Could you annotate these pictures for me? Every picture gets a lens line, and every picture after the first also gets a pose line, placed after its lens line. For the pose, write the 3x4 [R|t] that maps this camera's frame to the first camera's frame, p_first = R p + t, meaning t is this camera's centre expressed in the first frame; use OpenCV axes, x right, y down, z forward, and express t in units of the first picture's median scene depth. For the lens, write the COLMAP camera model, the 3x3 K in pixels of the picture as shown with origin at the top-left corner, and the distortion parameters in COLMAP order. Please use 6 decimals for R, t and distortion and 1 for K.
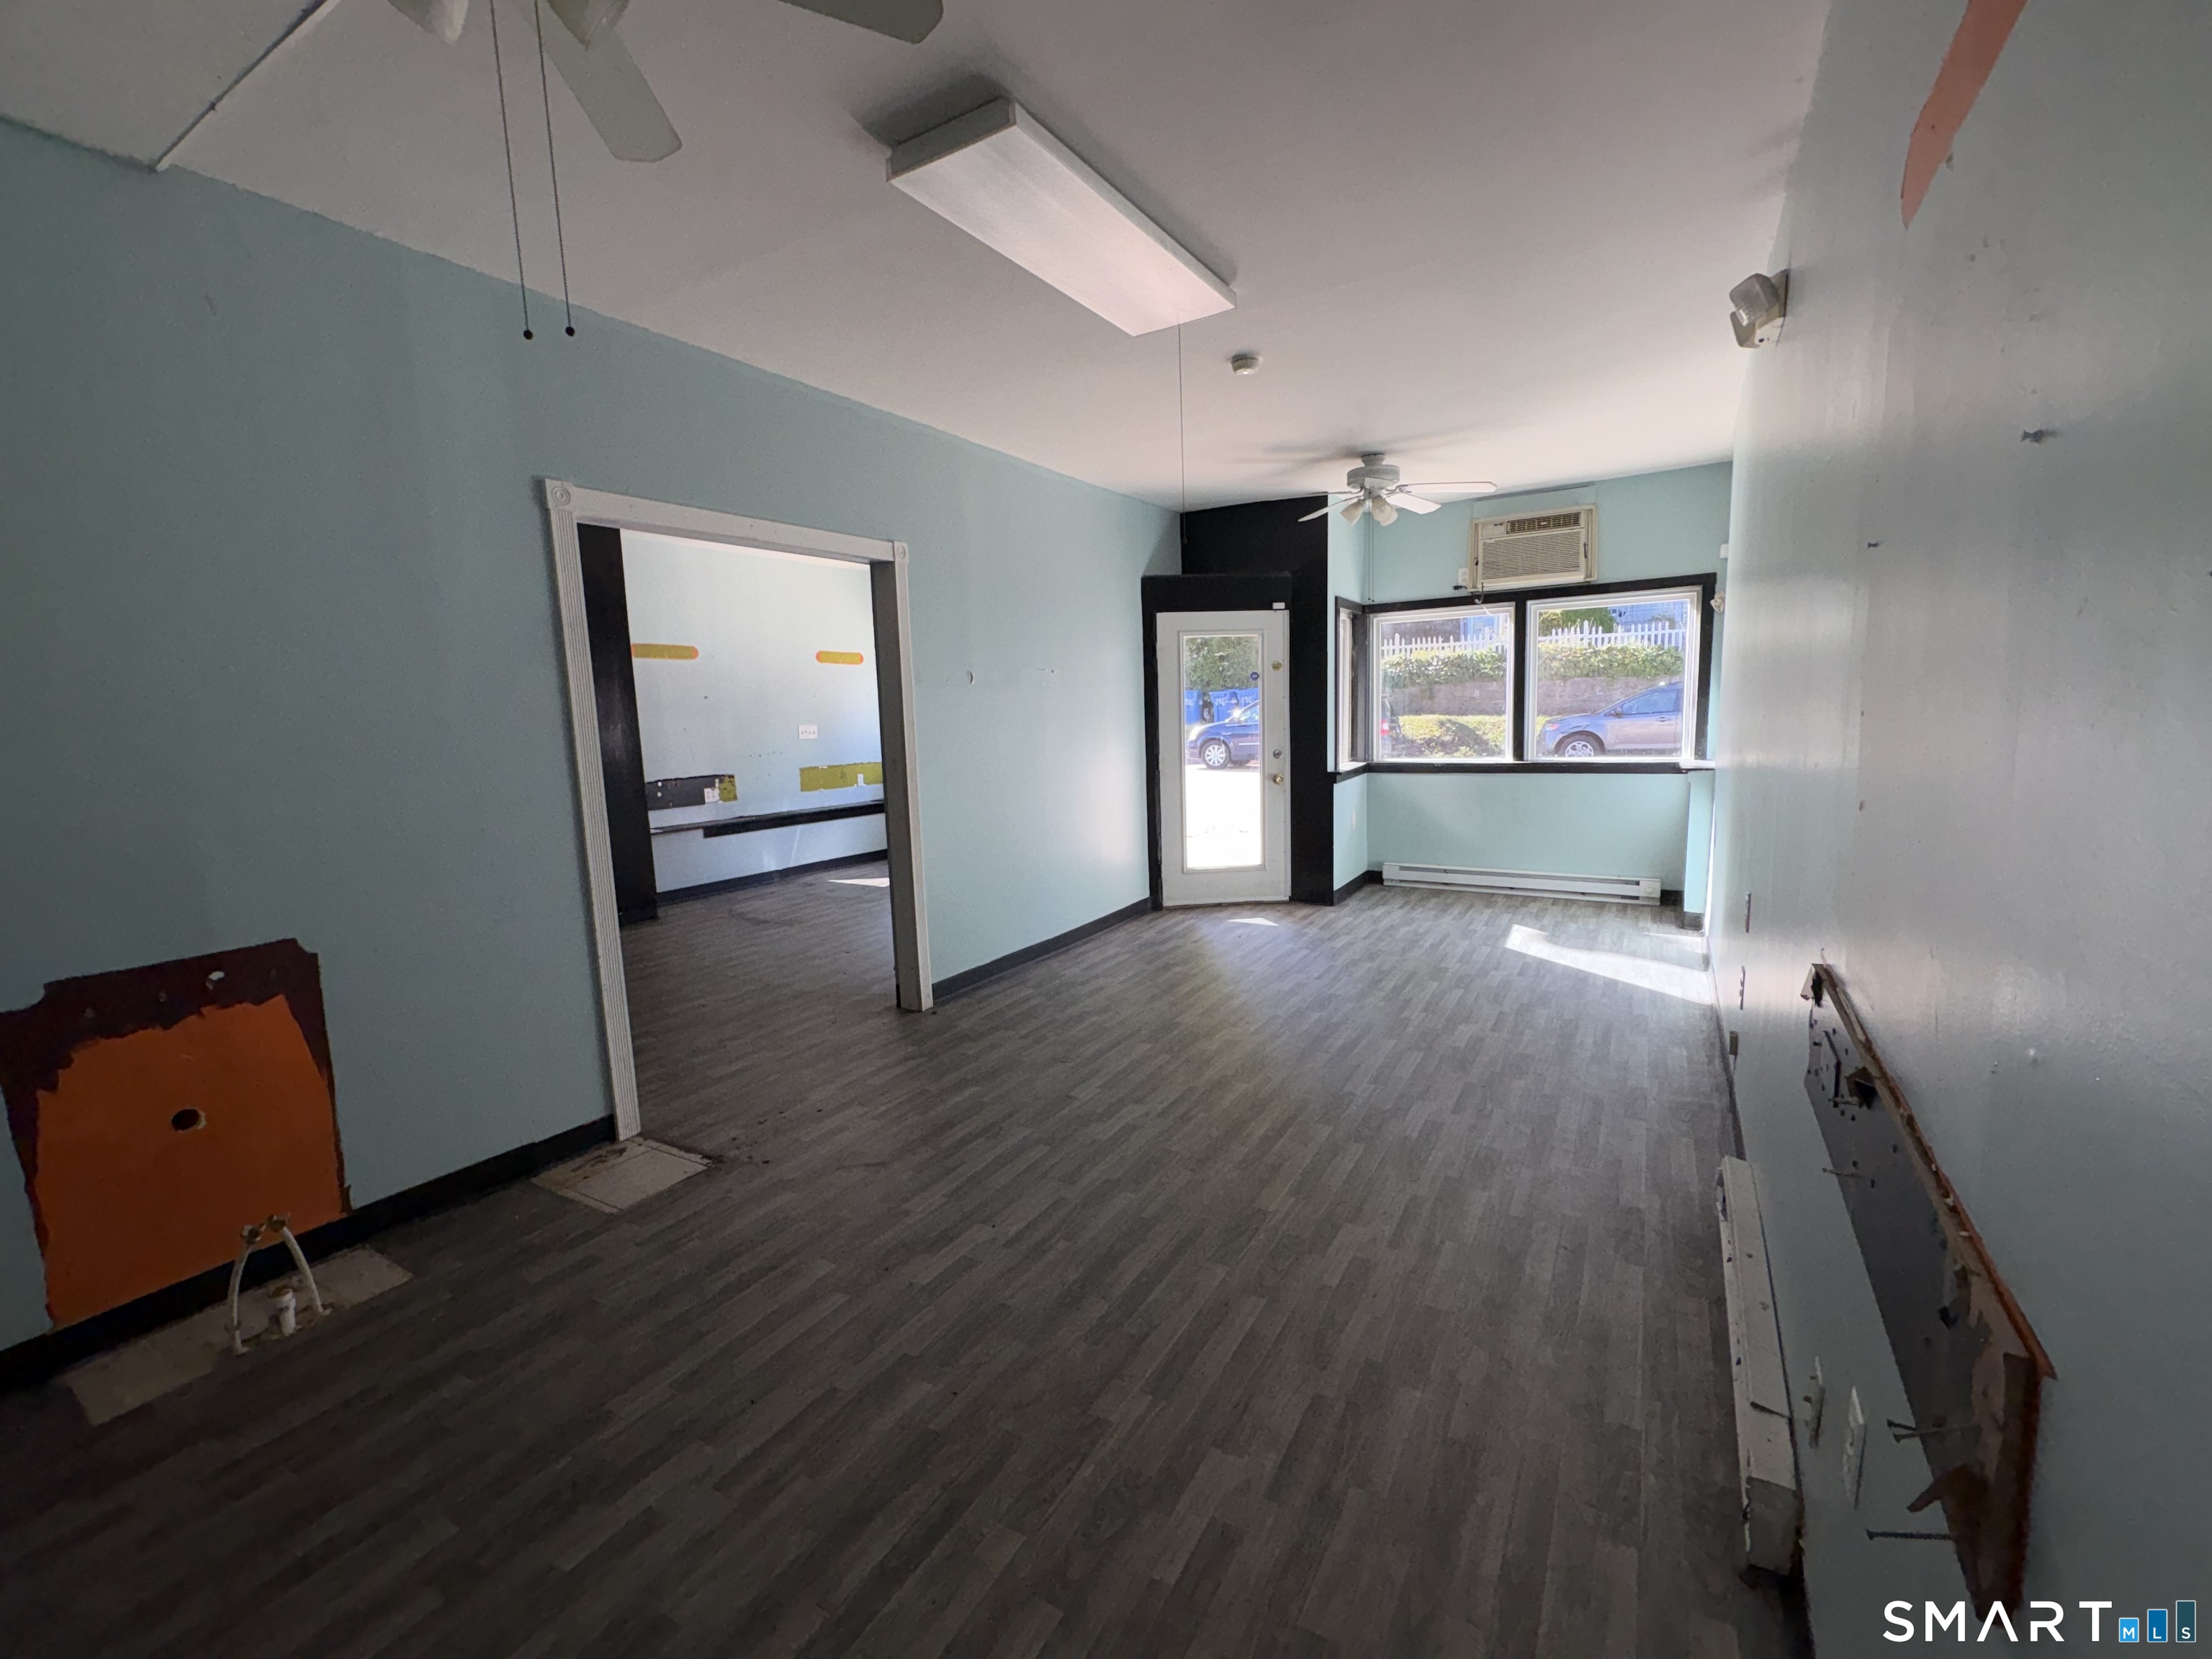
lens RADIAL K [[957.2, 0, 1098.7], [0, 957.2, 826.8], [0, 0, 1]] dist [0.001447, 0.000089]
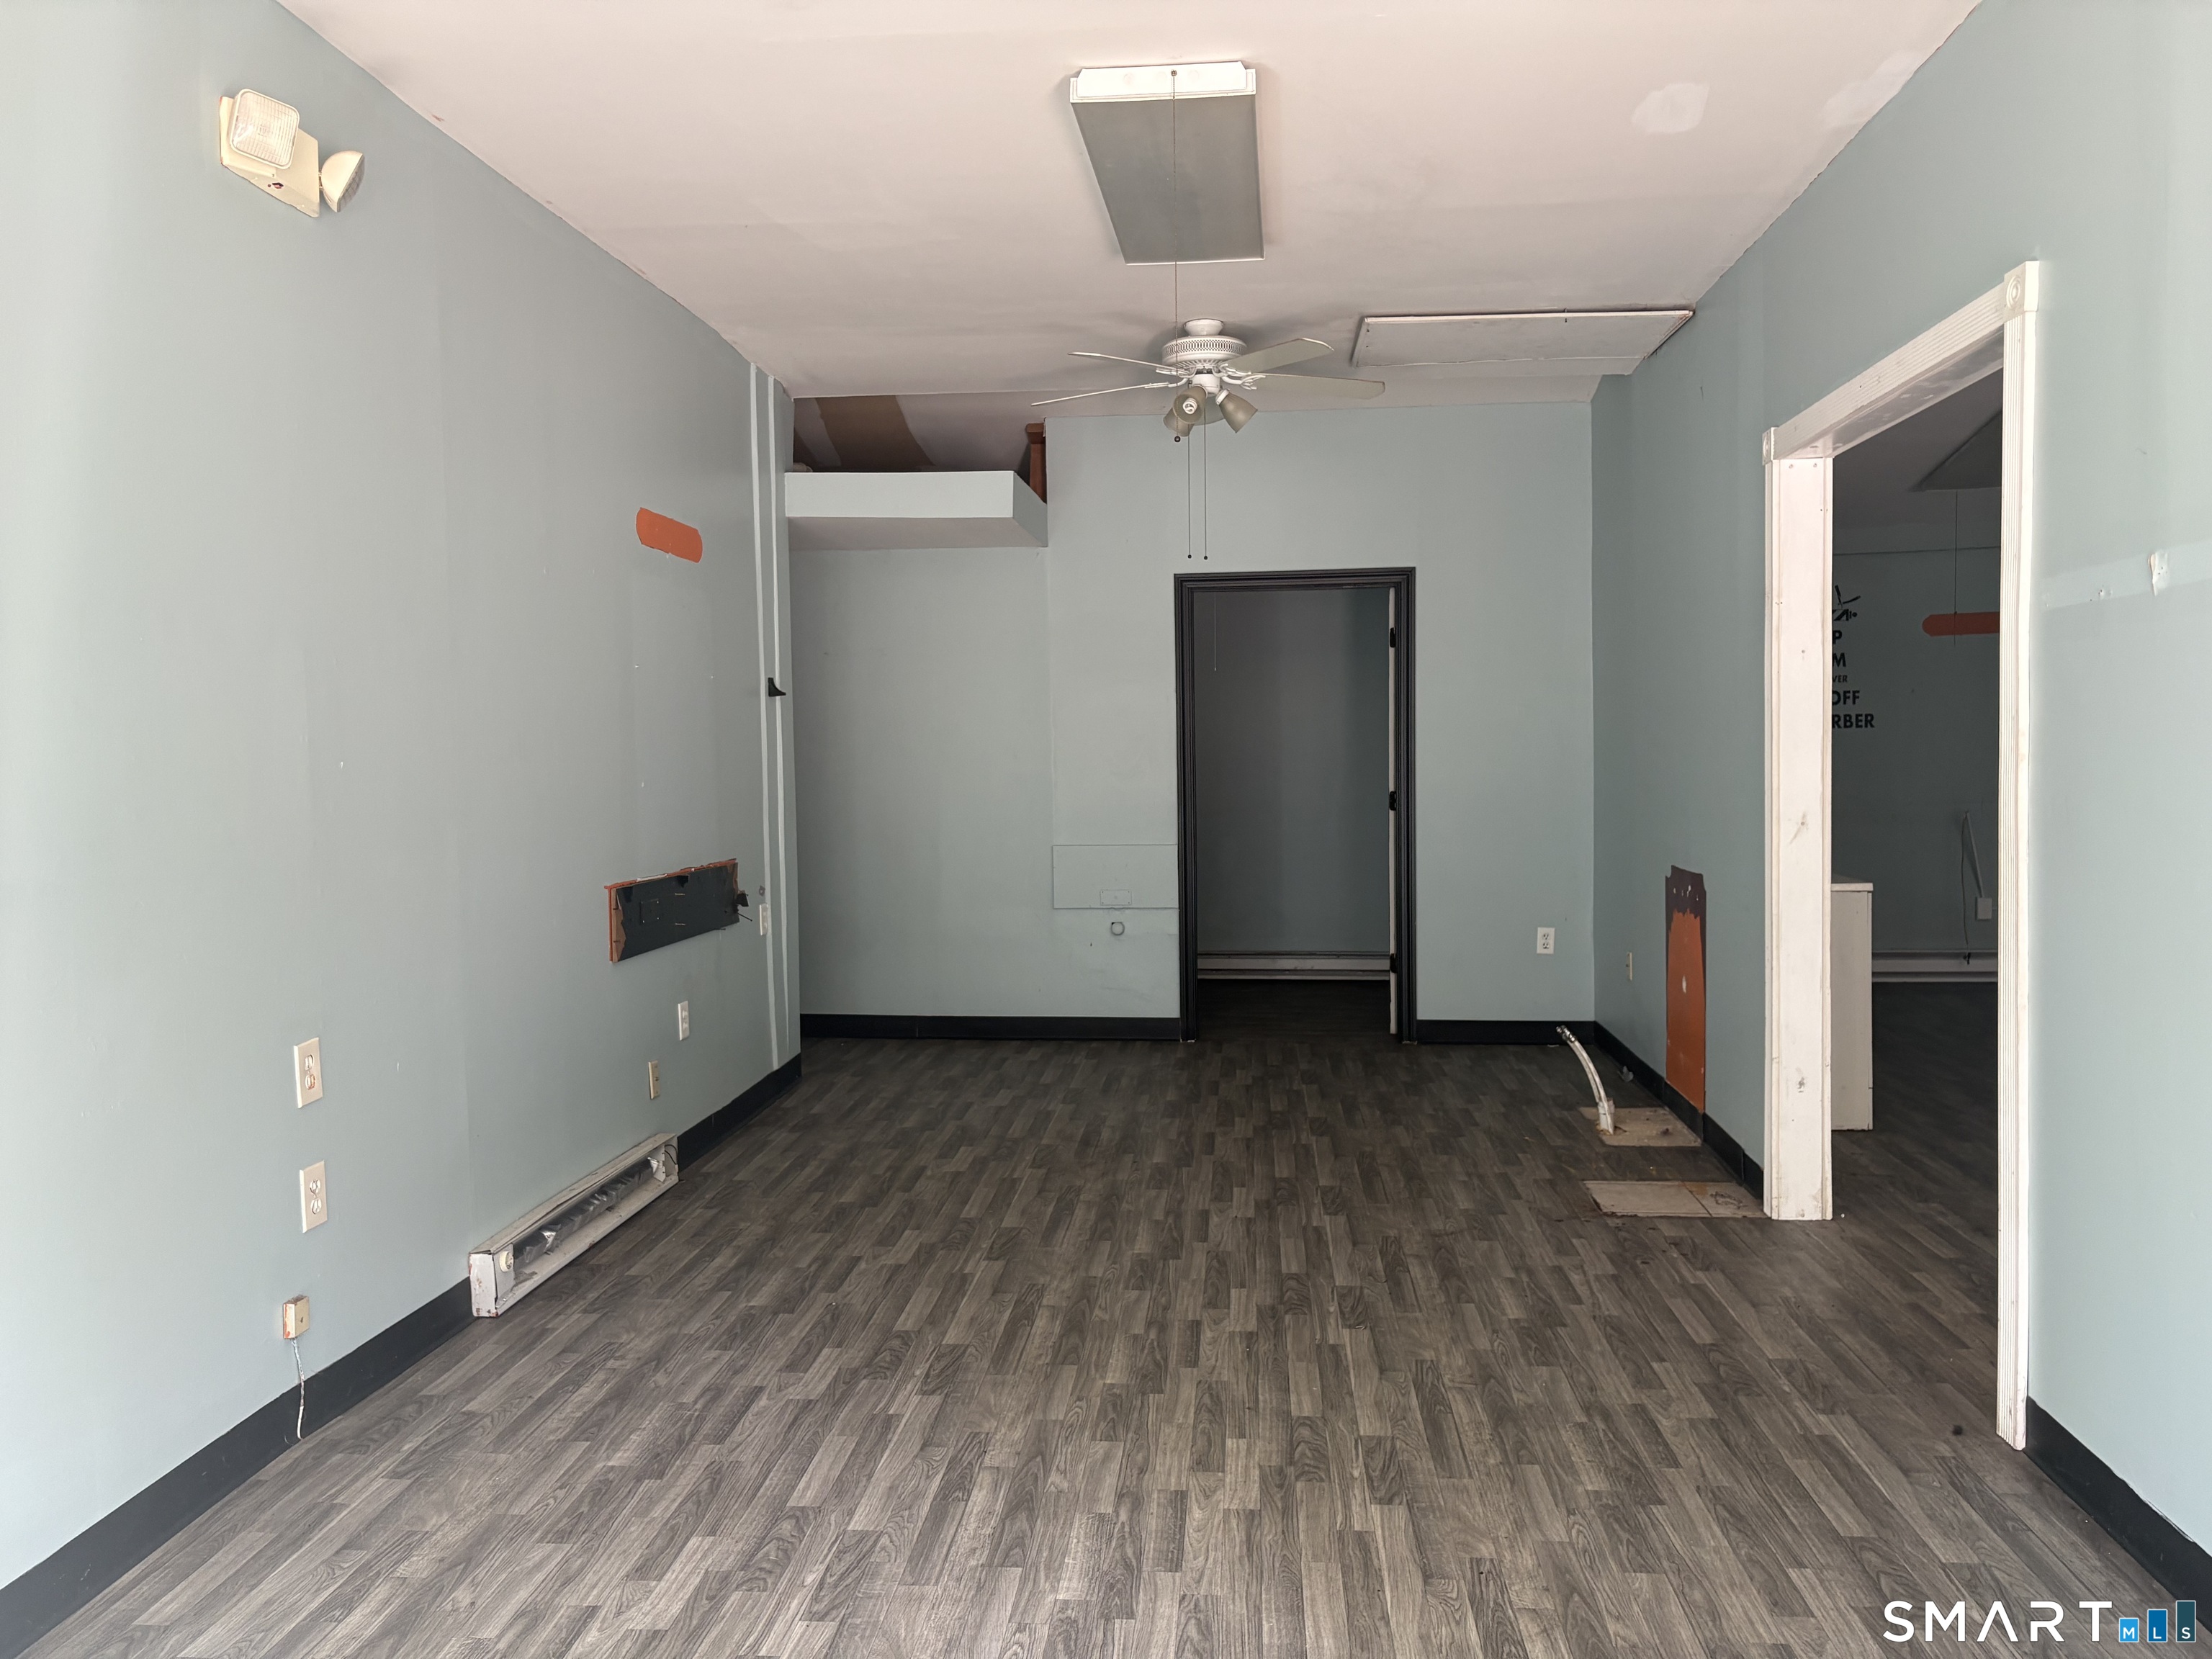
lens RADIAL K [[1691.9, 0, 1106.0], [0, 1691.9, 829.5], [0, 0, 1]] dist [0.042818, -0.003960]
pose [[-0.903836, 0.067637, -0.422500, 0.313690], [-0.007186, 0.984888, 0.173041, -0.126168], [0.427819, 0.159436, -0.889691, 1.036188]]
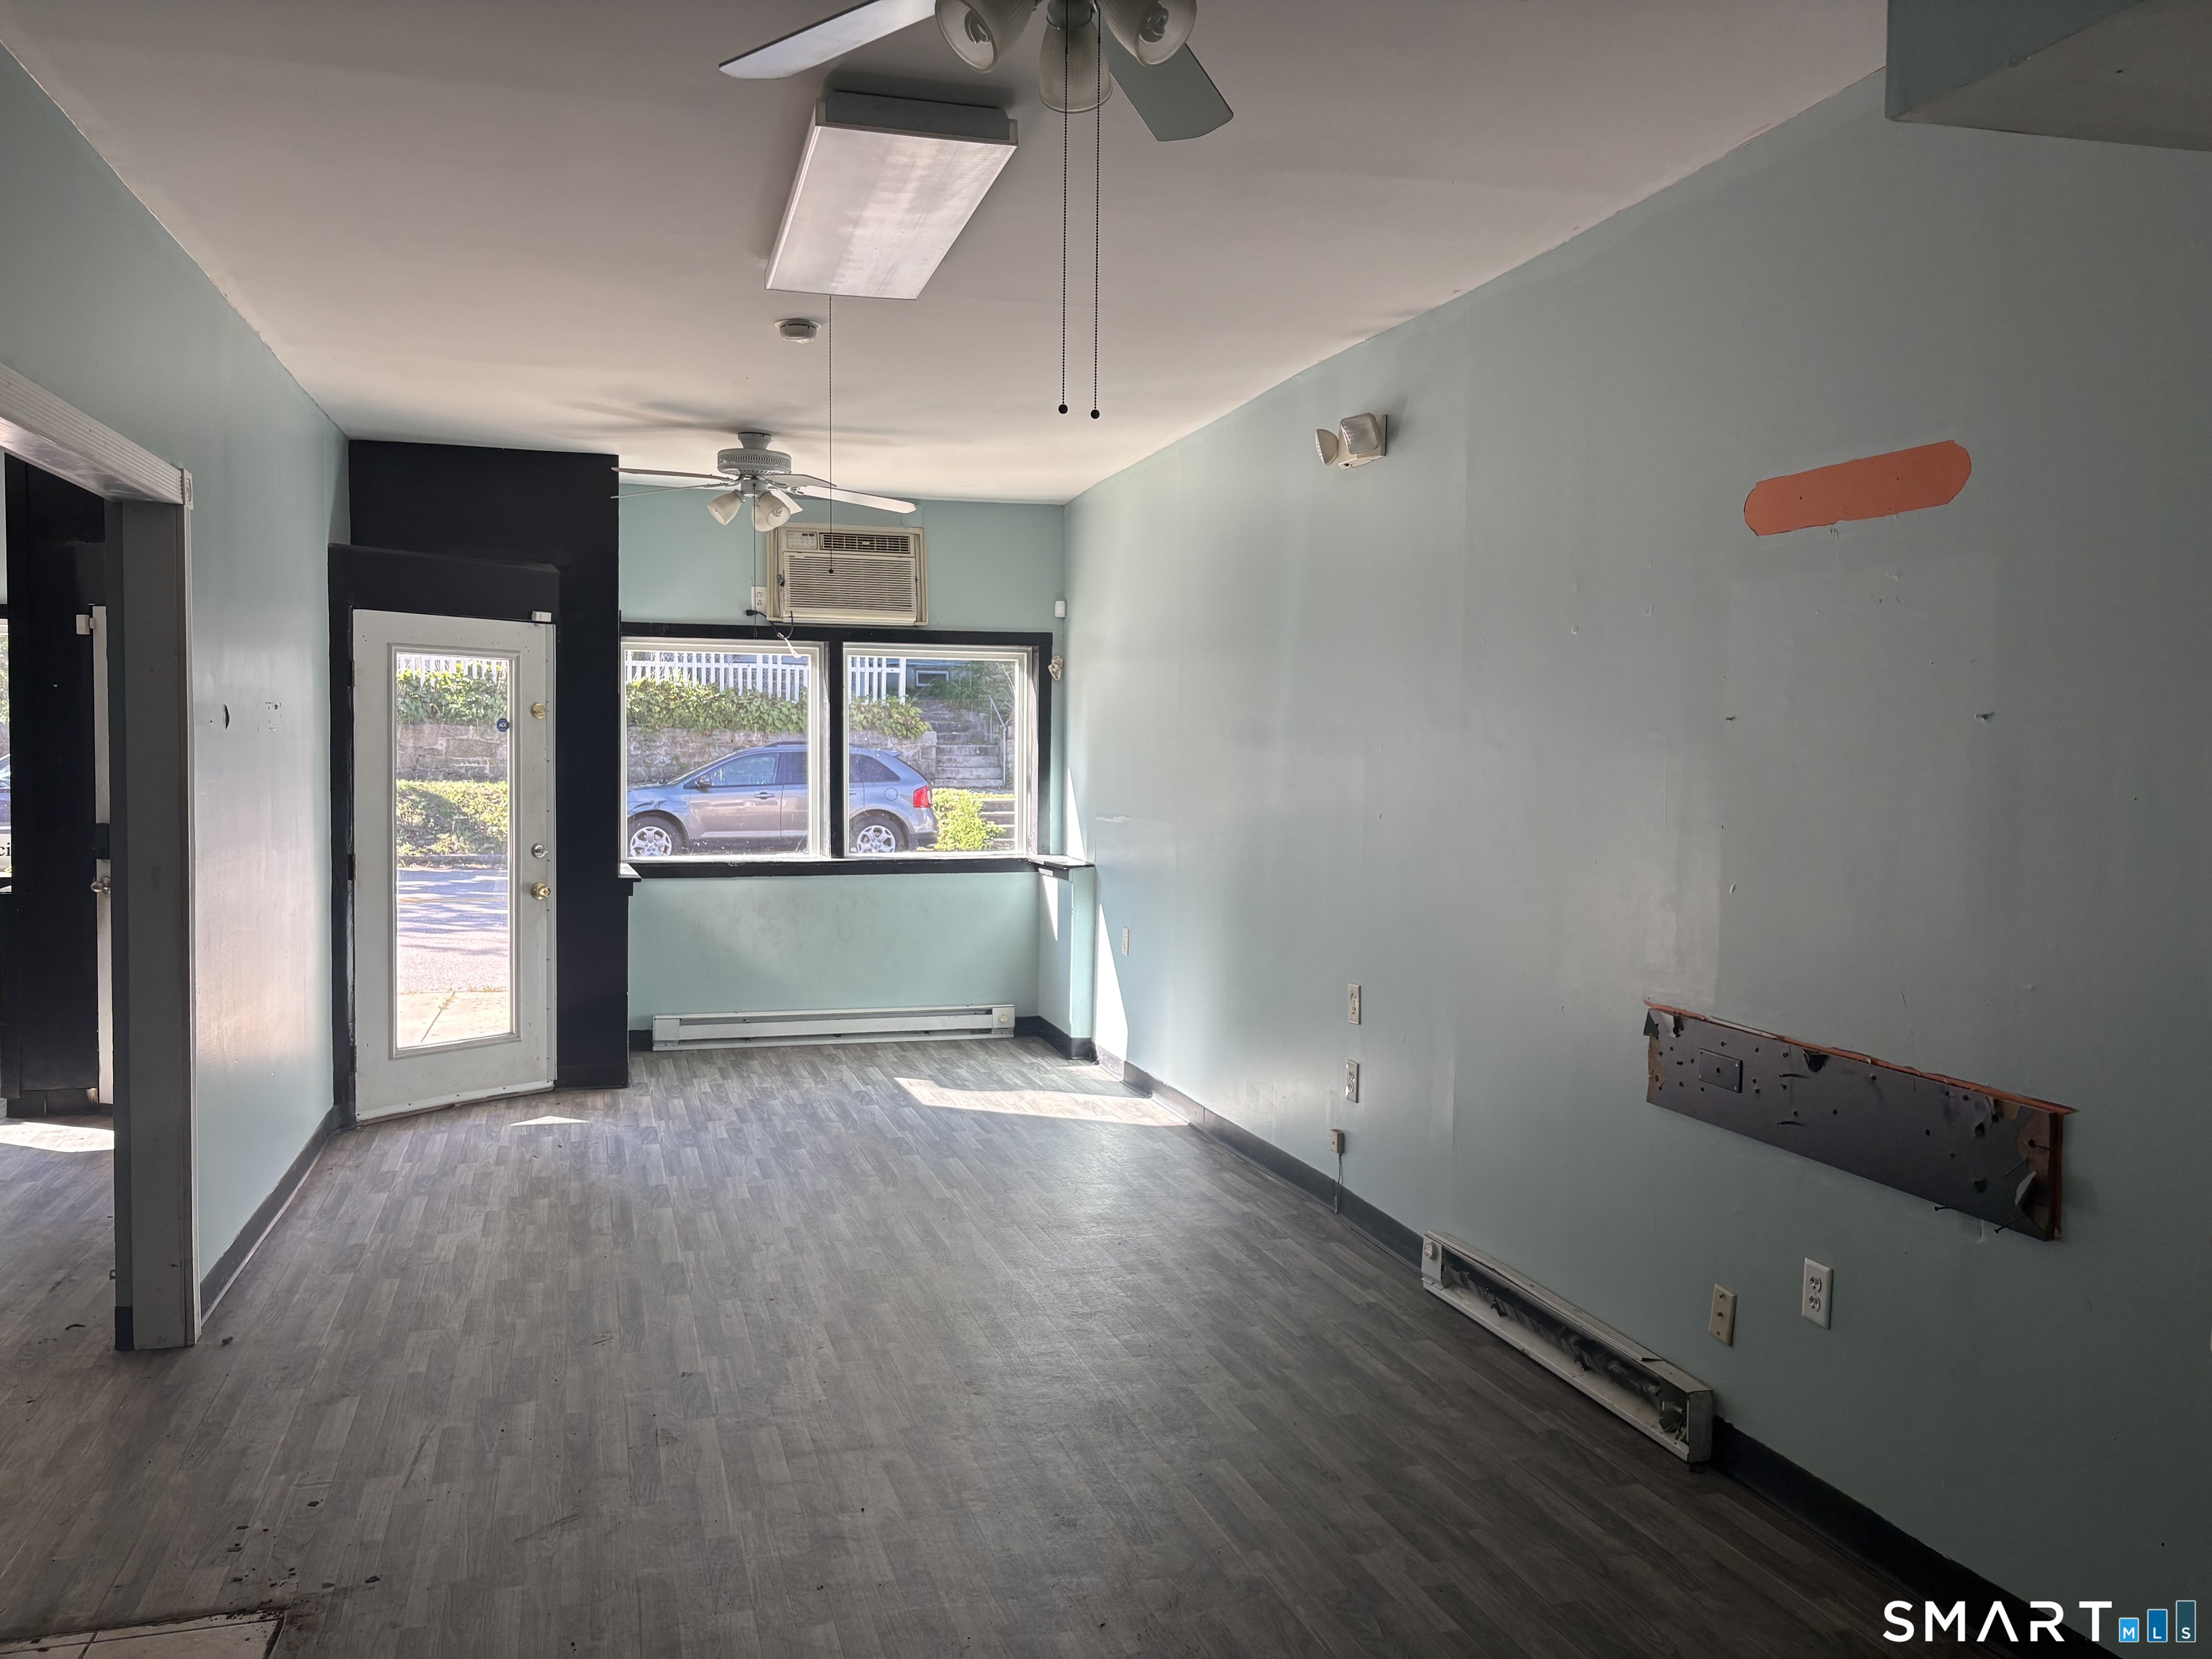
lens RADIAL K [[1691.9, 0, 1106.0], [0, 1691.9, 829.5], [0, 0, 1]] dist [0.042818, -0.003960]
pose [[0.677701, 0.002962, 0.735332, -0.389751], [0.058954, 0.996554, -0.058348, -0.003625], [-0.732971, 0.082893, 0.675191, -0.019708]]
